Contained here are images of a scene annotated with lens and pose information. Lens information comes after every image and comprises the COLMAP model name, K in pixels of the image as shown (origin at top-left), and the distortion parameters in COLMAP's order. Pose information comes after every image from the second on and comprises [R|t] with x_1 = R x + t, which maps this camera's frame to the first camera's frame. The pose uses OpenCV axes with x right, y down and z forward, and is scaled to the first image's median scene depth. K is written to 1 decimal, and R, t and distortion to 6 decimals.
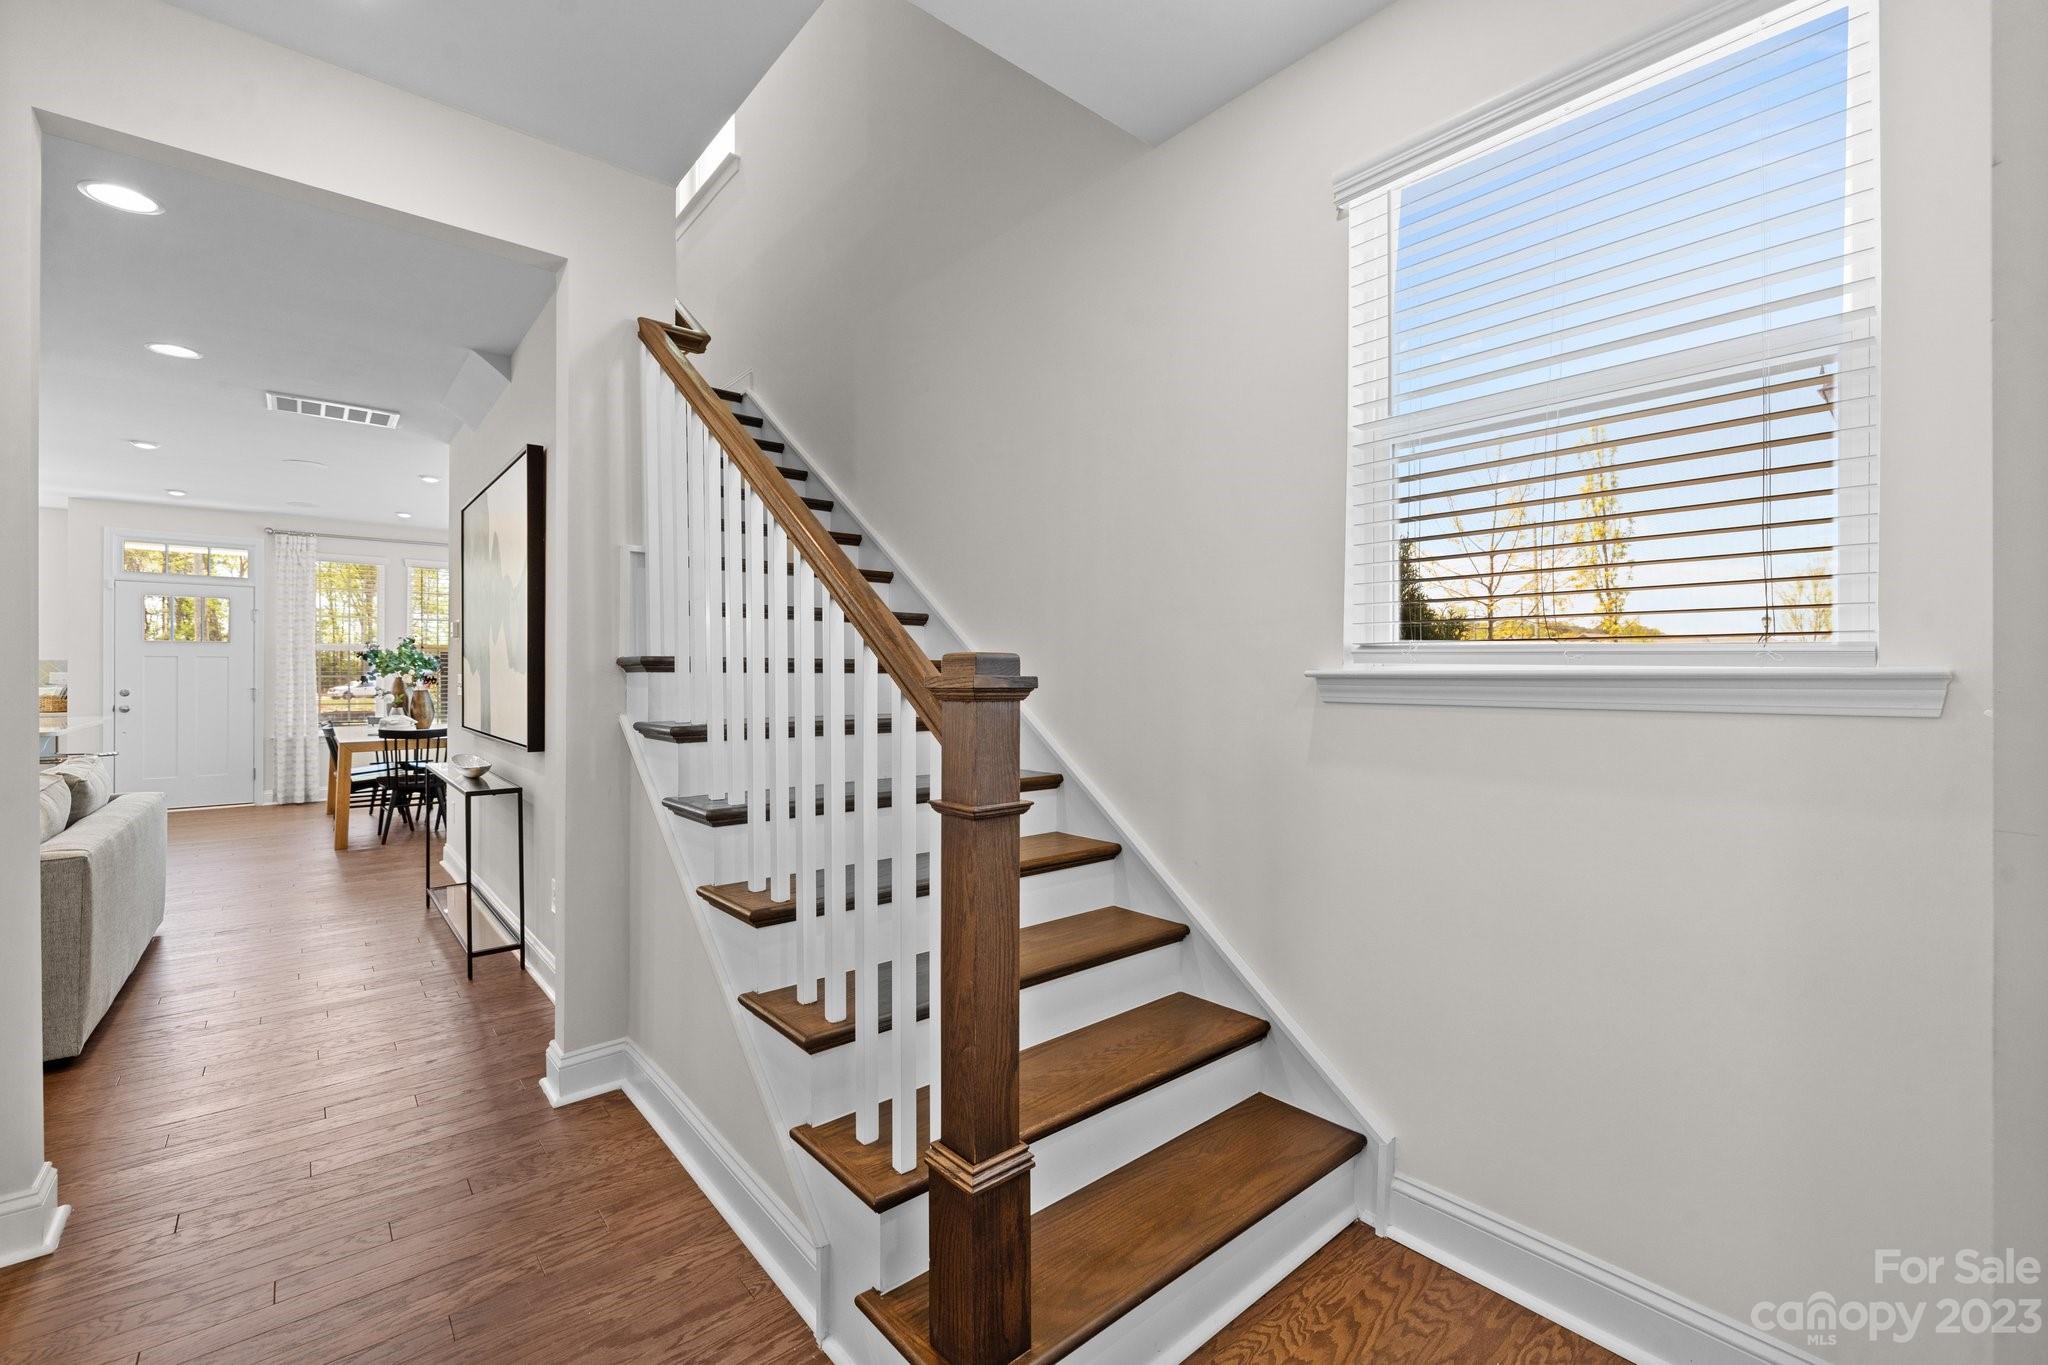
lens RADIAL K [[854.5, 0, 1030.4], [0, 854.5, 673.9], [0, 0, 1]] dist [-0.011045, -0.000179]
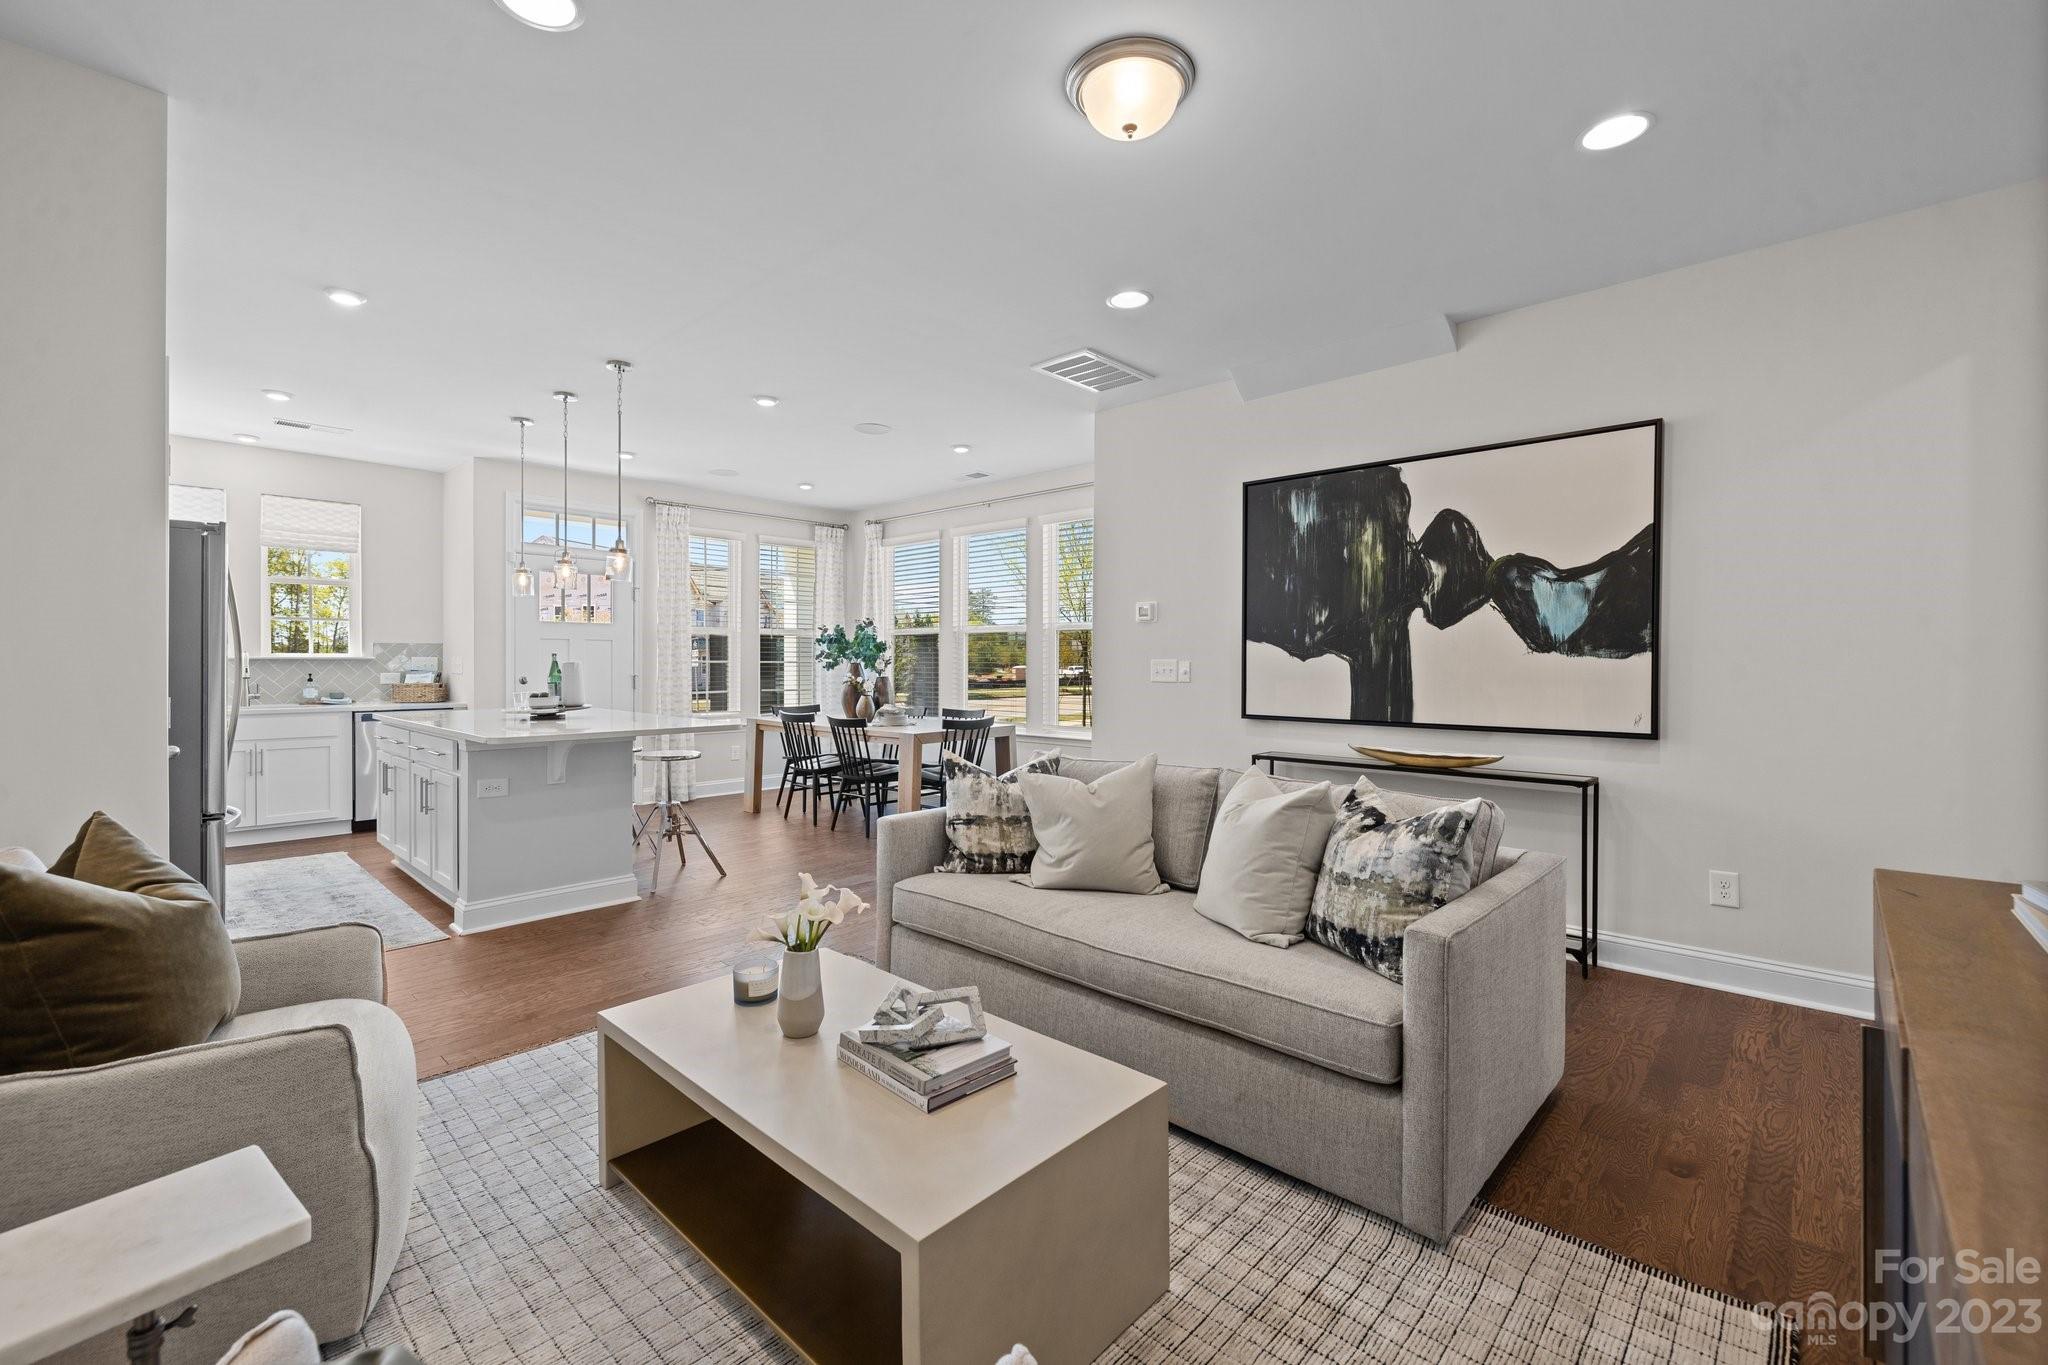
lens RADIAL K [[864.6, 0, 1016.1], [0, 864.6, 665.5], [0, 0, 1]] dist [-0.000070, -0.000124]
pose [[0.994911, 0.002790, 0.100720, -0.663889], [-0.003188, 0.999988, 0.003799, 0.002630], [-0.100709, -0.004100, 0.994908, 0.049314]]
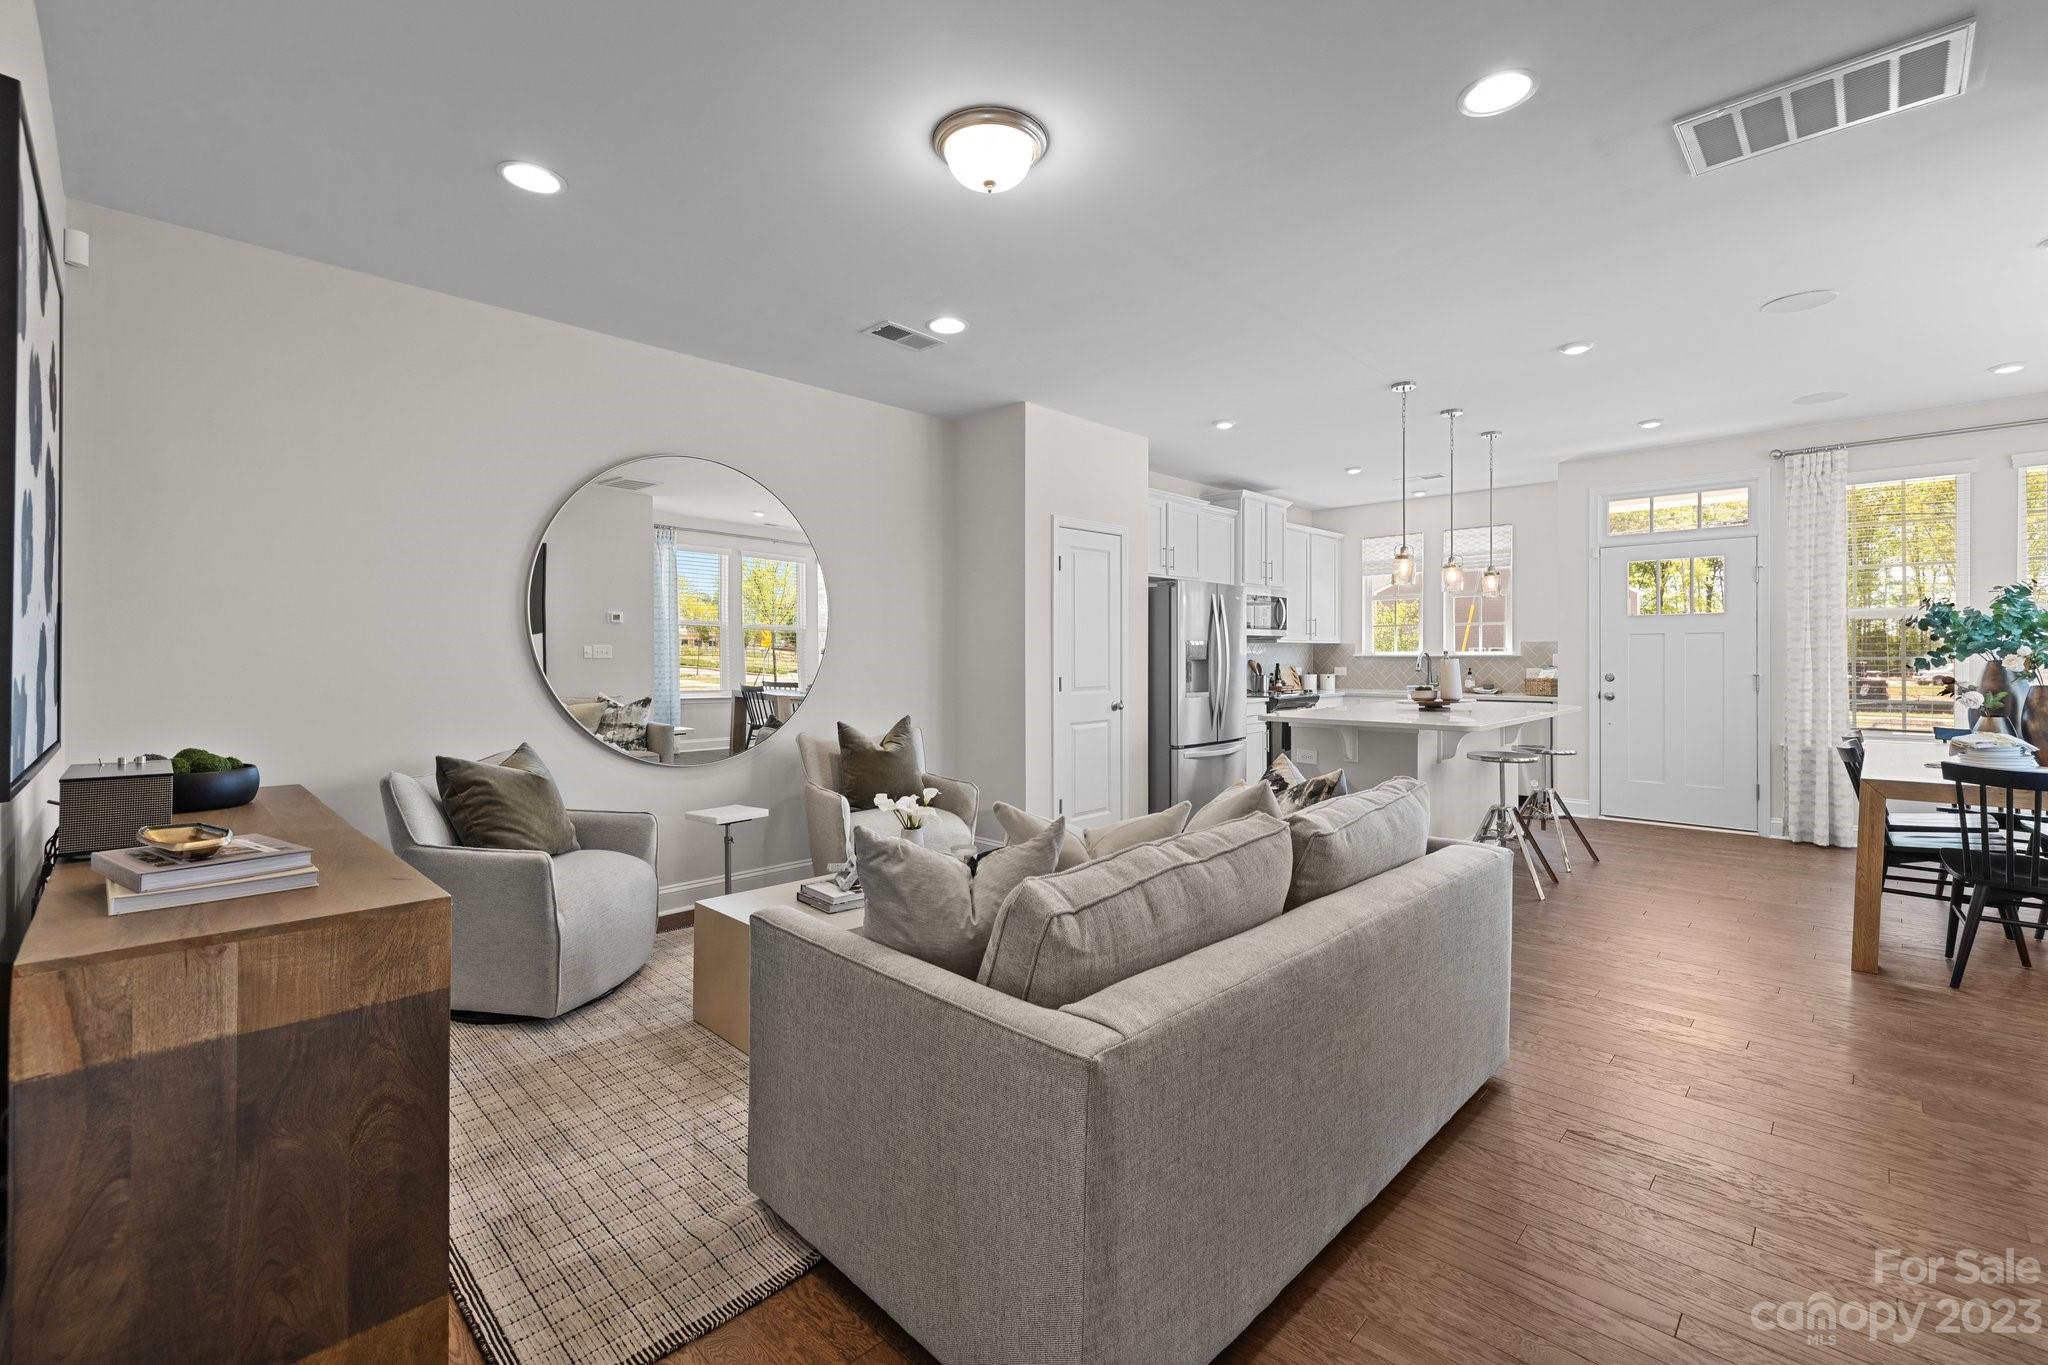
lens RADIAL K [[873.5, 0, 1026.7], [0, 873.5, 654.5], [0, 0, 1]] dist [0.000617, -0.000086]
pose [[0.085443, -0.002780, -0.996339, -0.242962], [0.000858, 0.999996, -0.002716, 0.001292], [0.996343, -0.000623, 0.085445, 0.339367]]
